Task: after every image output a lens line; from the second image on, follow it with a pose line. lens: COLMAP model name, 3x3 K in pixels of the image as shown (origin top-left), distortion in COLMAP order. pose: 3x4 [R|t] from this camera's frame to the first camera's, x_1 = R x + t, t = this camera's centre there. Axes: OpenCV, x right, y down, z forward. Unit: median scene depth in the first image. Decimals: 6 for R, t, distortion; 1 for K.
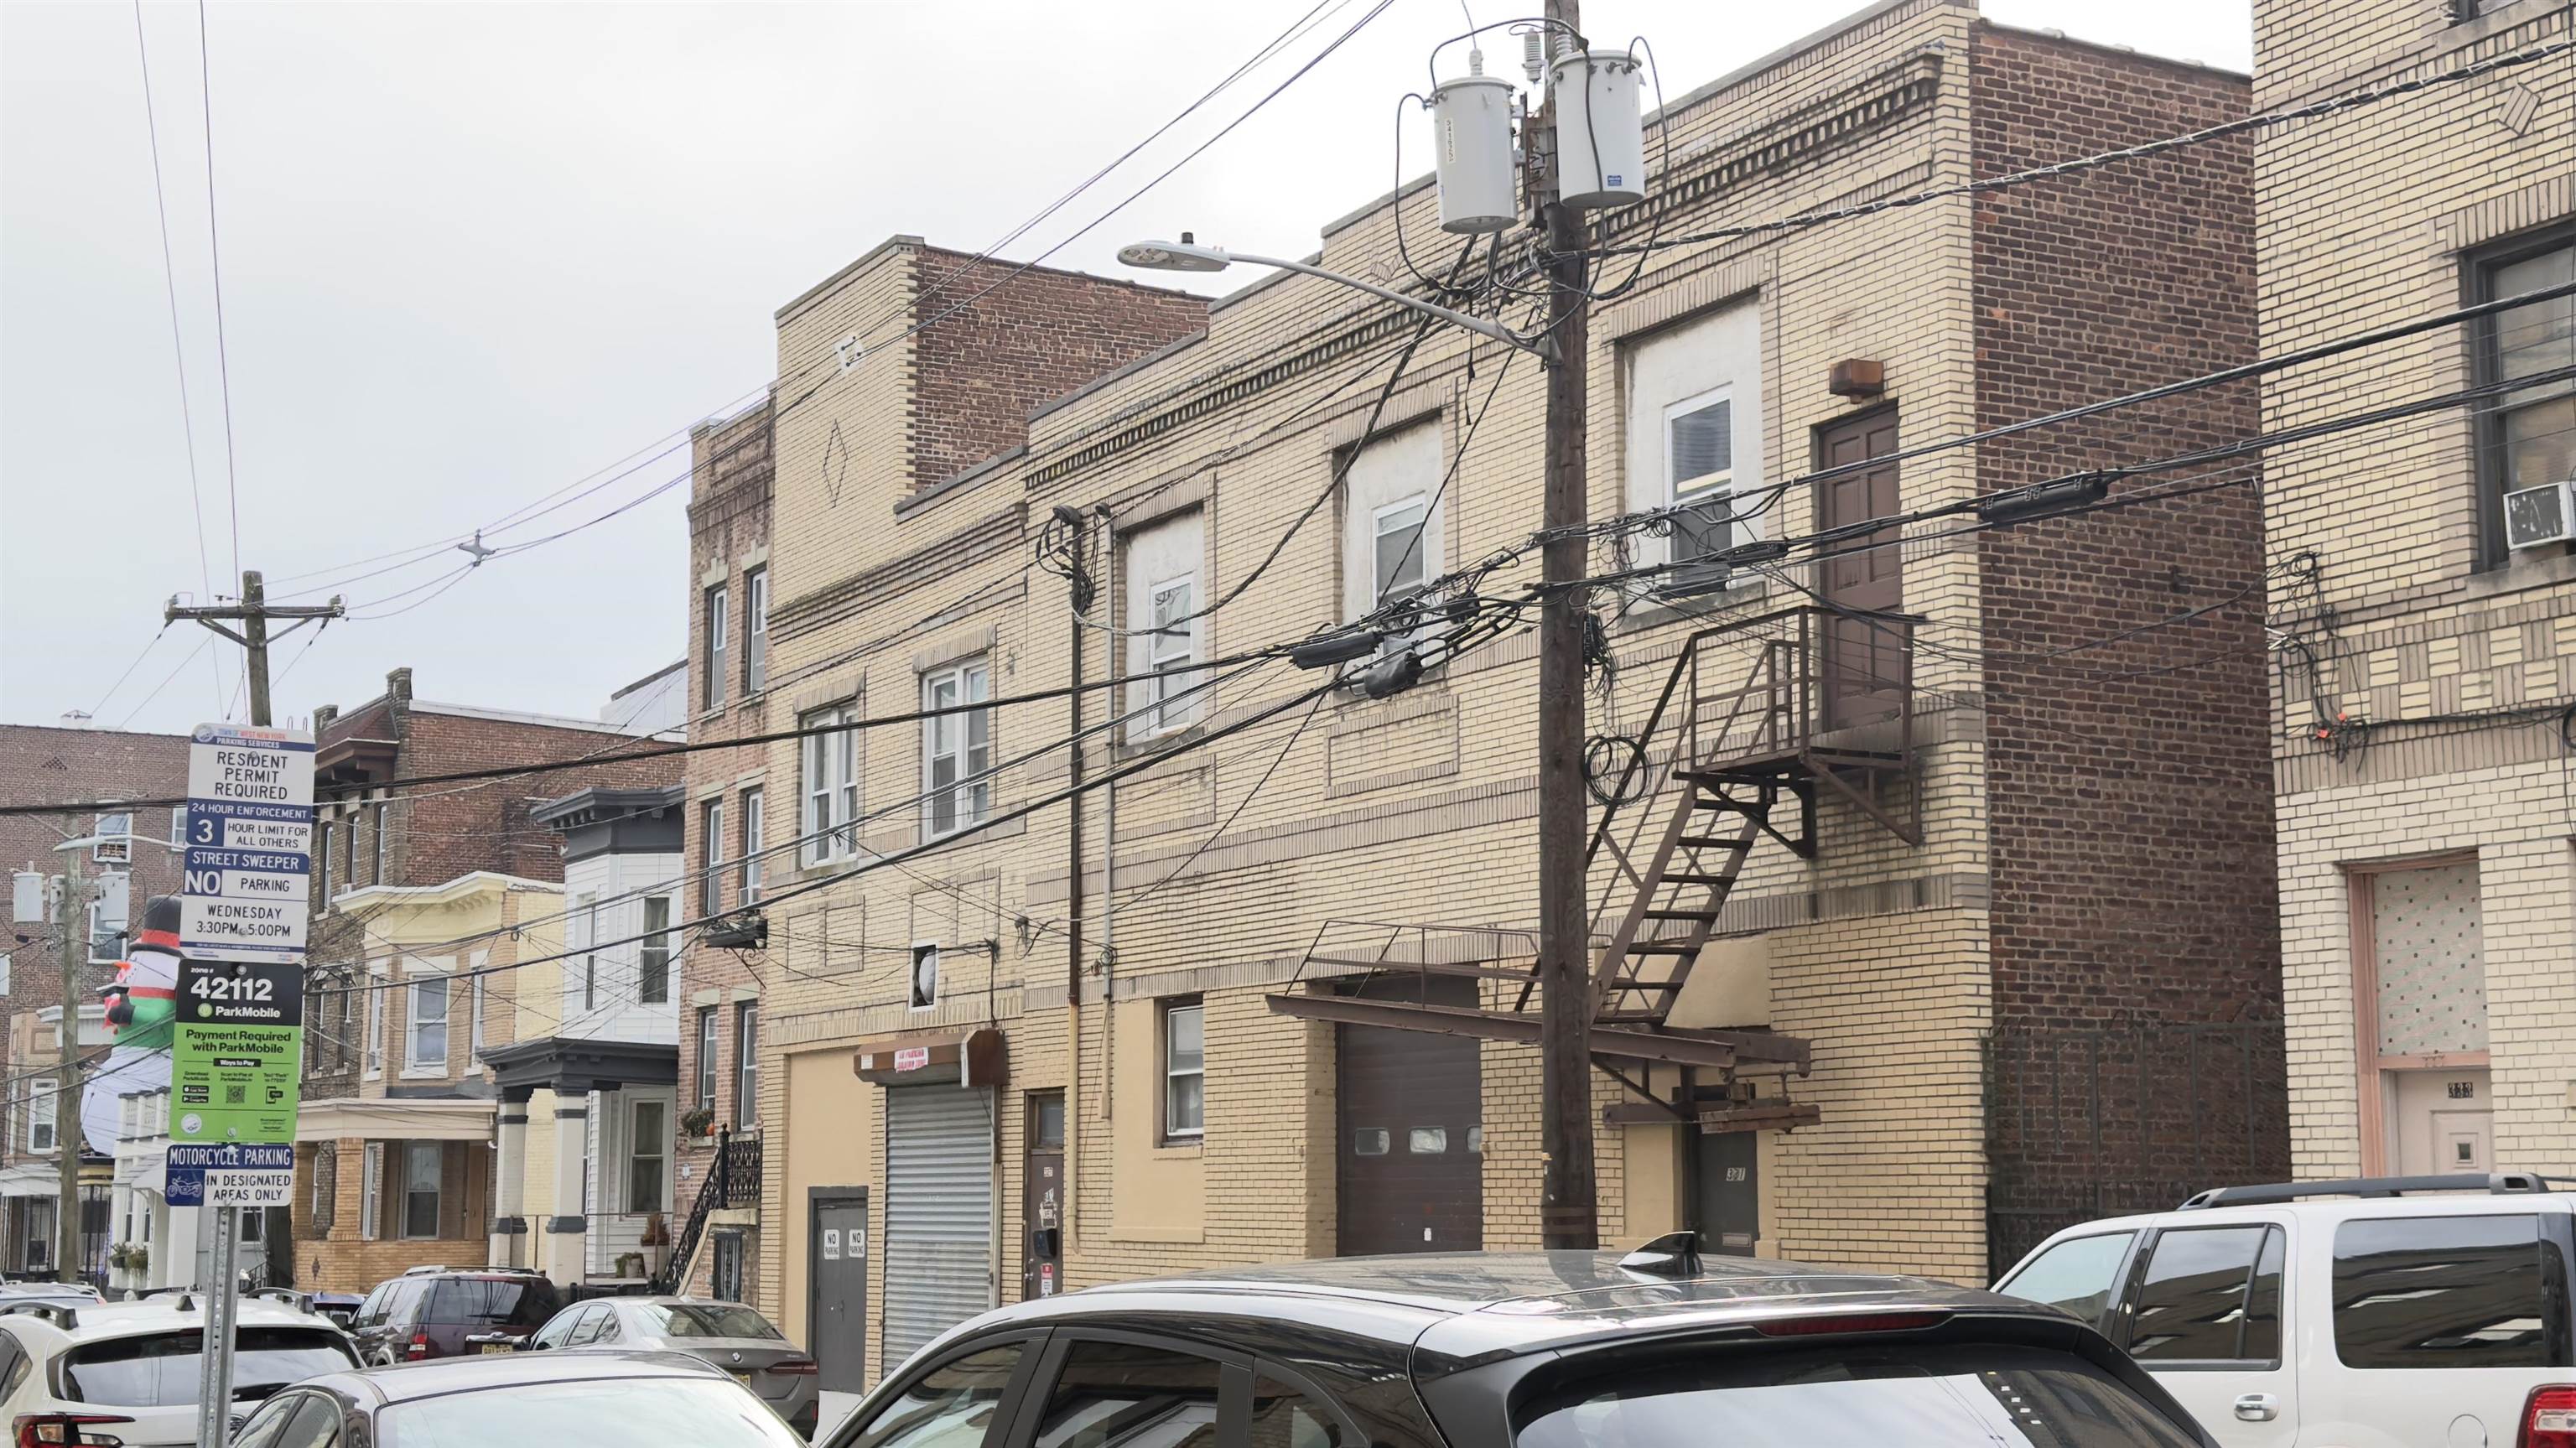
lens RADIAL K [[3423.6, 0, 1288.1], [0, 3423.6, 725.5], [0, 0, 1]] dist [0.032662, 0.000000]
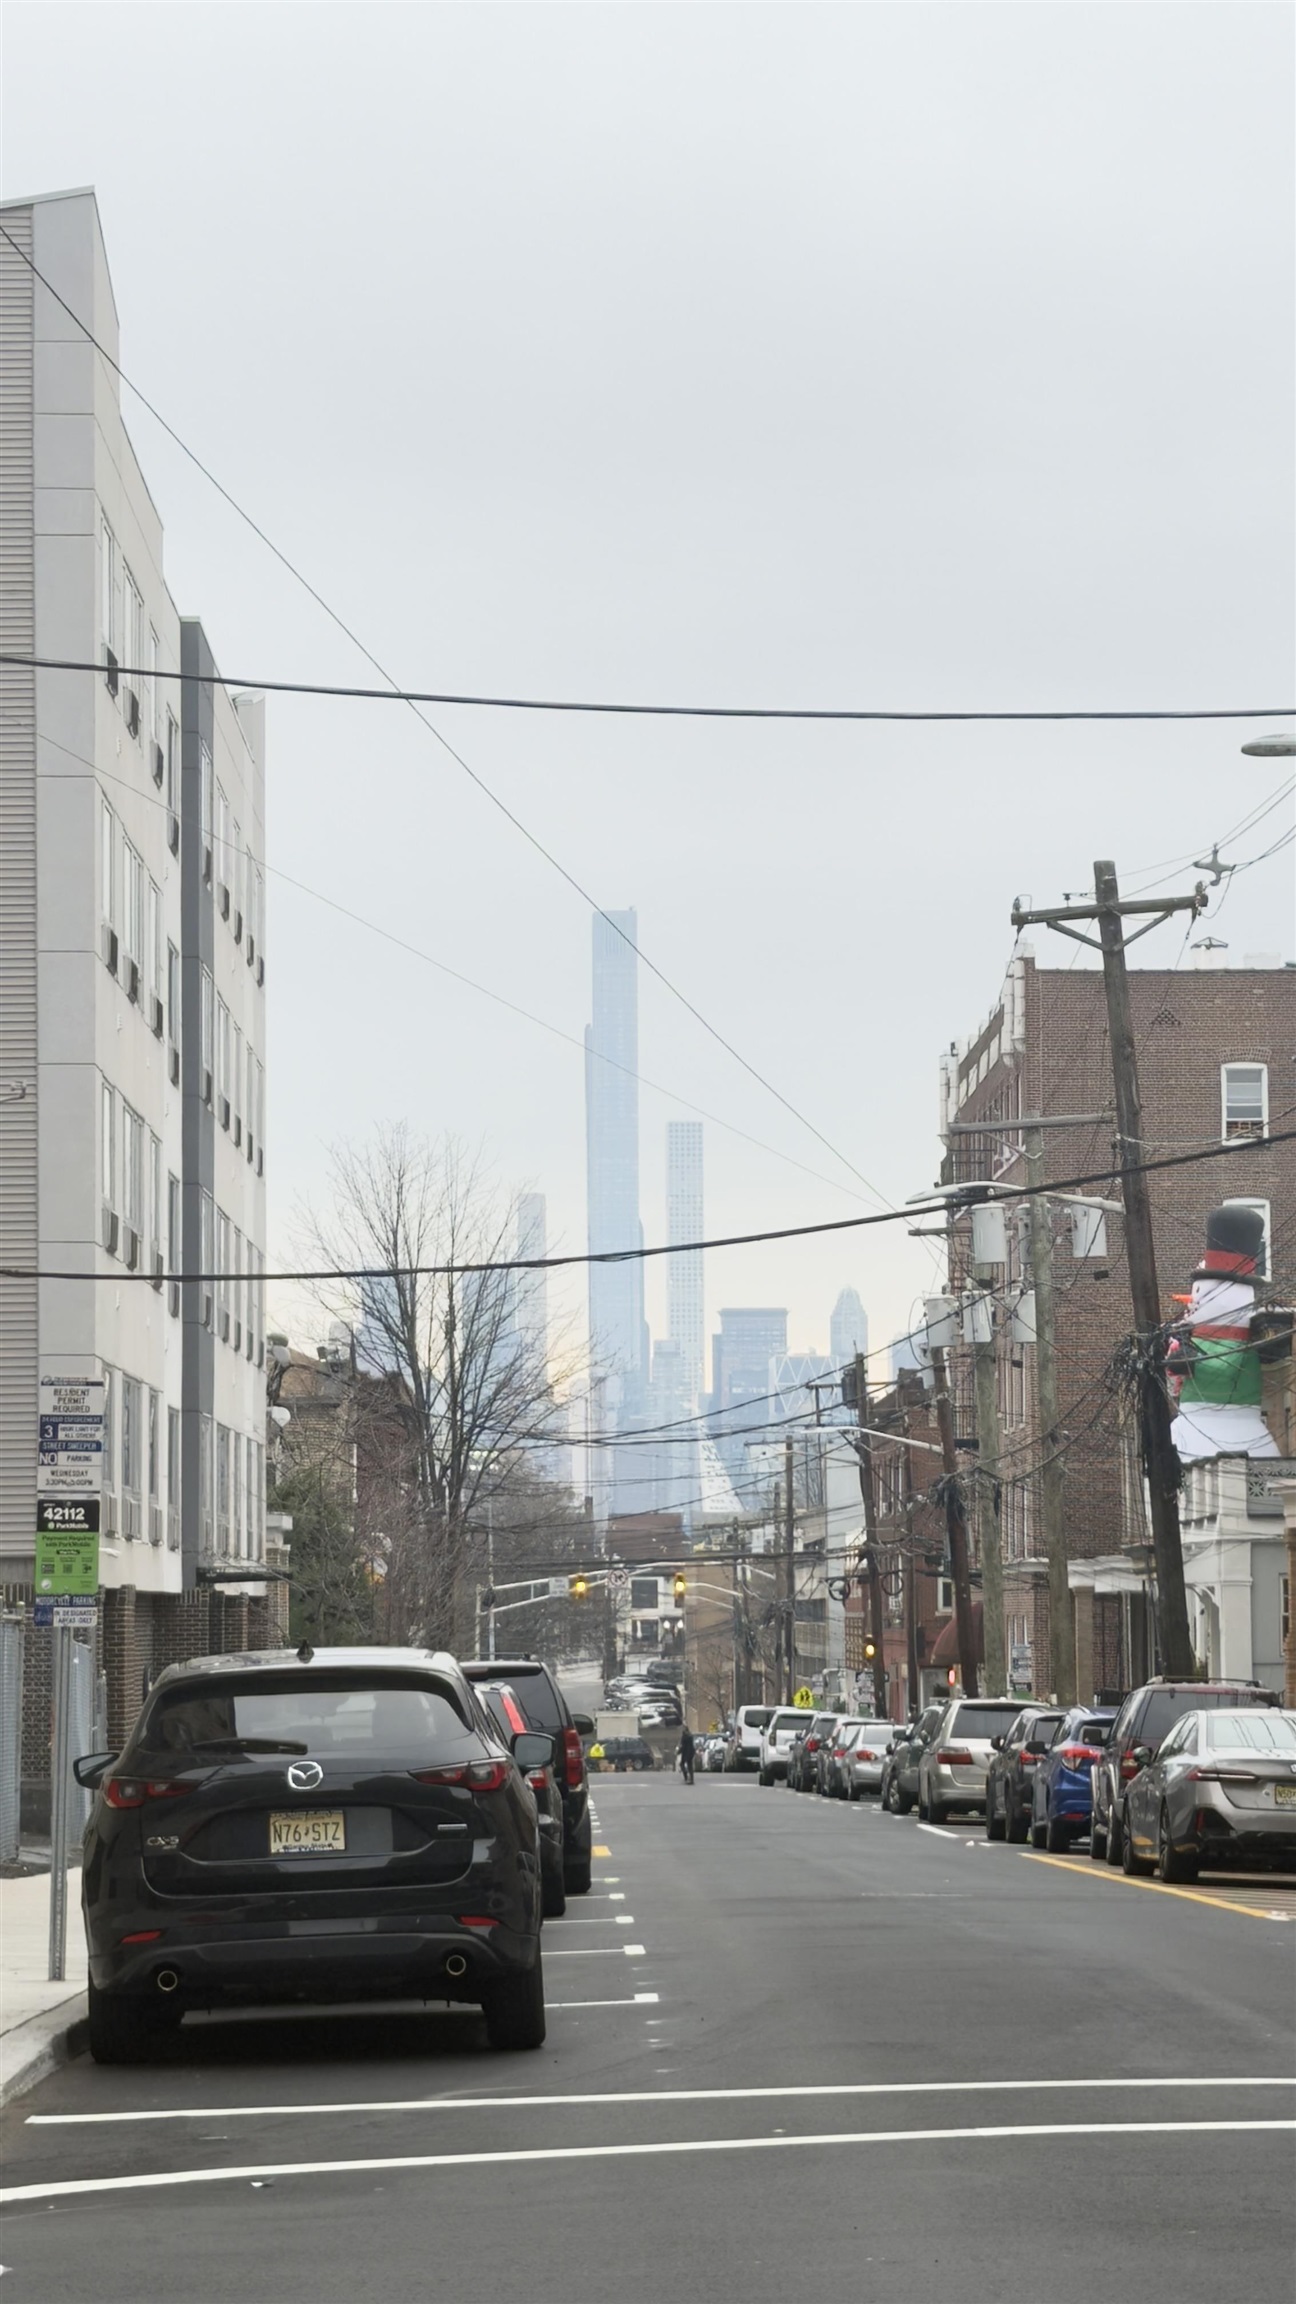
lens RADIAL K [[5842.2, 0, 650.2], [0, 5842.2, 1152.6], [0, 0, 1]] dist [0.117685, 0.000000]
pose [[0.874176, -0.045462, -0.483476, 0.450957], [0.076176, 0.996120, 0.044068, -0.070002], [0.479597, -0.075352, 0.874248, -0.484465]]
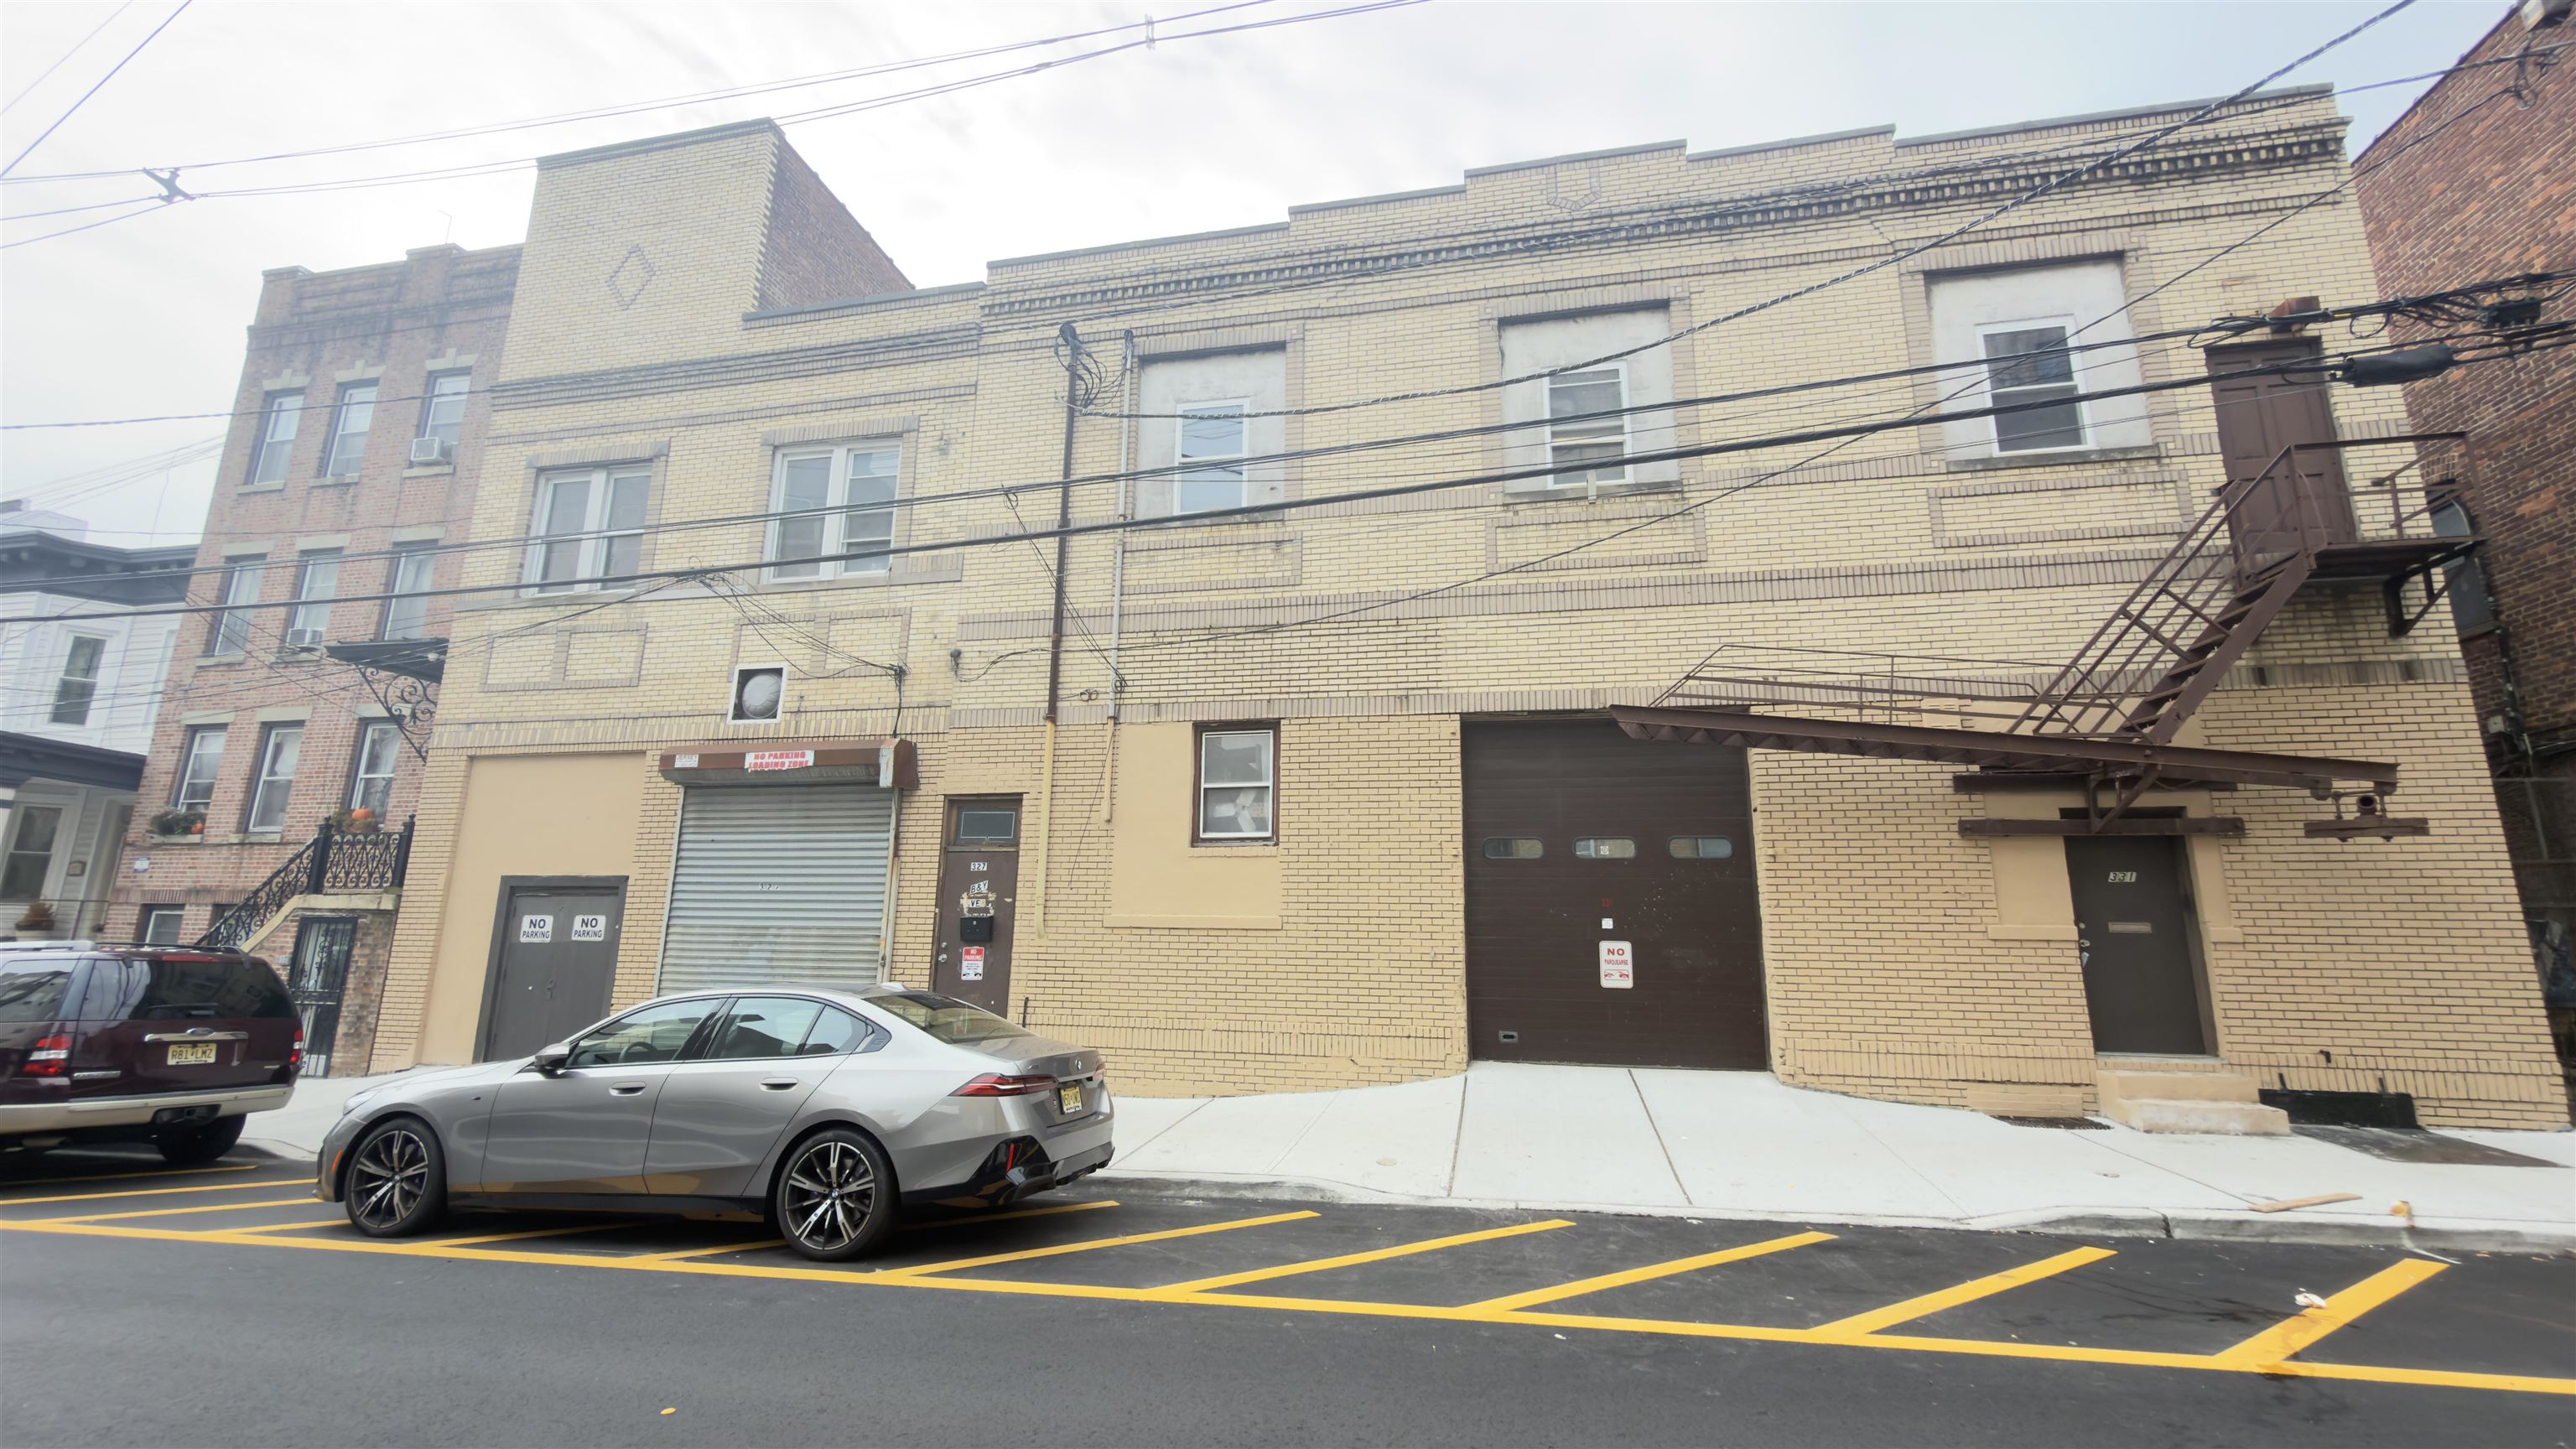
lens RADIAL K [[1028.6, 0, 1296.6], [0, 1028.6, 720.4], [0, 0, 1]] dist [-0.000207, 0.000132]
pose [[0.652857, 0.170025, 0.738153, -0.274115], [-0.119432, 0.985399, -0.121345, 0.116250], [-0.748007, -0.008938, 0.663631, 0.724057]]
